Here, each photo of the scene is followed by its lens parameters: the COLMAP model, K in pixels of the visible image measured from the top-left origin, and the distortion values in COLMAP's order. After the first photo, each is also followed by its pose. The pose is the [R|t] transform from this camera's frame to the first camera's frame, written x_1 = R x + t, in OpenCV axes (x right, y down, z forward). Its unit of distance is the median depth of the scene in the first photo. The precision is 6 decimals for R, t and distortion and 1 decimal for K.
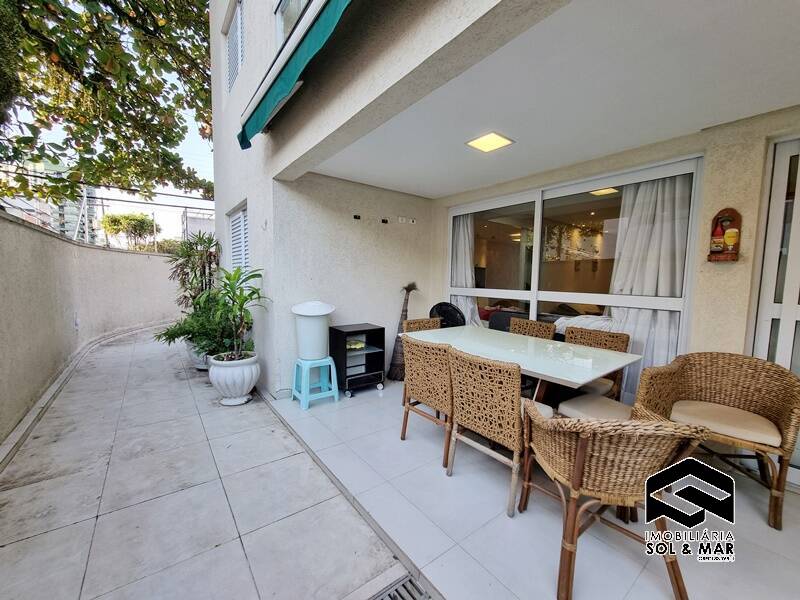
lens RADIAL K [[325.8, 0, 401.2], [0, 325.8, 305.1], [0, 0, 1]] dist [0.001677, -0.000117]
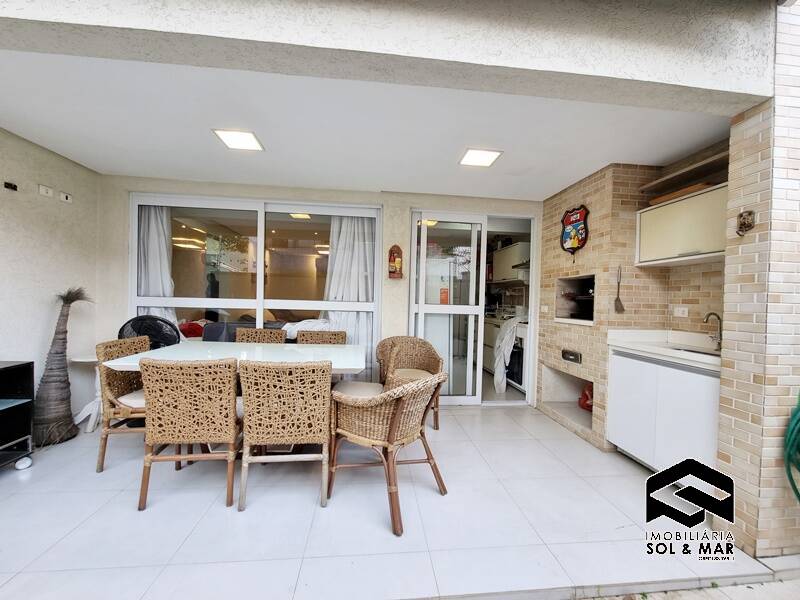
lens RADIAL K [[324.1, 0, 401.9], [0, 324.1, 304.6], [0, 0, 1]] dist [0.000074, -0.000151]
pose [[0.521601, -0.020097, 0.852953, -0.225872], [0.056219, 0.998359, -0.010856, 0.008890], [-0.851335, 0.053614, 0.521876, 0.106445]]
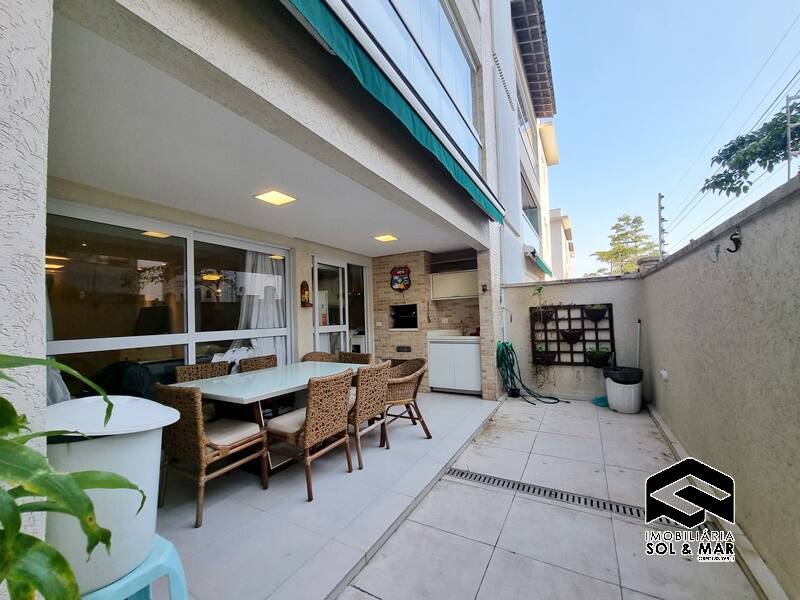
lens RADIAL K [[325.8, 0, 401.2], [0, 325.8, 305.1], [0, 0, 1]] dist [0.001677, -0.000117]
pose [[-0.398964, 0.024203, 0.916647, -0.713550], [0.100503, 0.994783, 0.017477, -0.081164], [-0.911442, 0.099098, -0.399315, 0.840675]]
